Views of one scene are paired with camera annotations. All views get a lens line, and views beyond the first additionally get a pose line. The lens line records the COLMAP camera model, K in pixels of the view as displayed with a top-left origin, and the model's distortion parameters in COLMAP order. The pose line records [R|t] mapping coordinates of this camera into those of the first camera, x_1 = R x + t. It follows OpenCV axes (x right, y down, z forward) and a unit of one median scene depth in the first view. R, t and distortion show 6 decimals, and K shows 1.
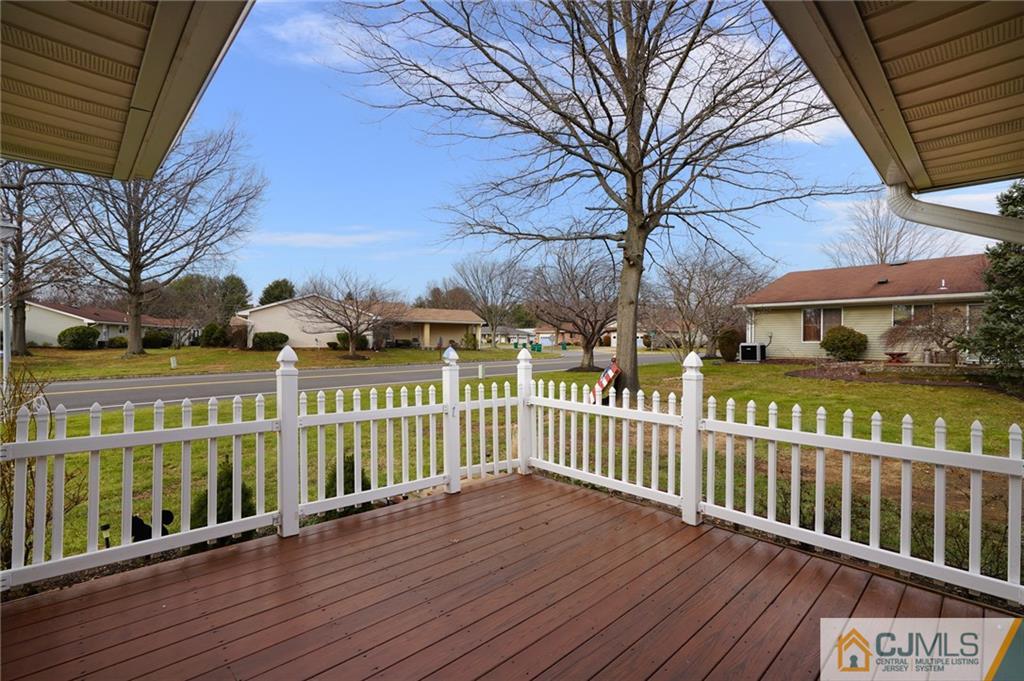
lens RADIAL K [[458.9, 0, 512.0], [0, 458.9, 340.5], [0, 0, 1]] dist [-0.000960, -0.000017]
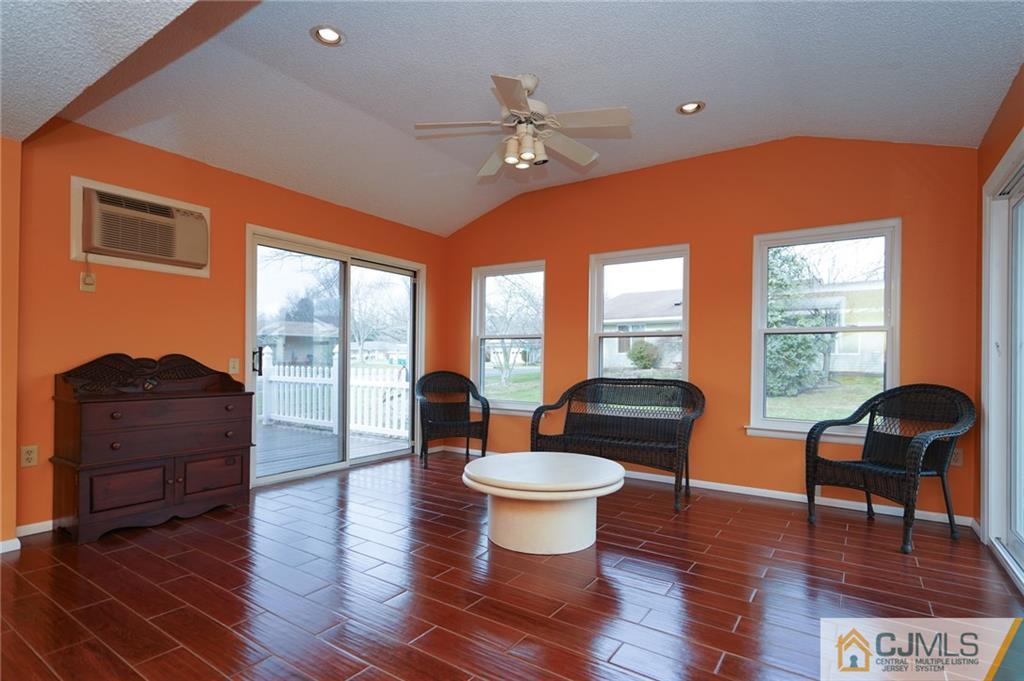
lens RADIAL K [[503.9, 0, 512.0], [0, 503.9, 340.5], [0, 0, 1]] dist [-0.001934, -0.000101]
pose [[0.978809, 0.003927, 0.204740, 0.494105], [0.003134, 0.999412, -0.034152, 0.058129], [-0.204754, 0.034070, 0.978220, -0.901348]]
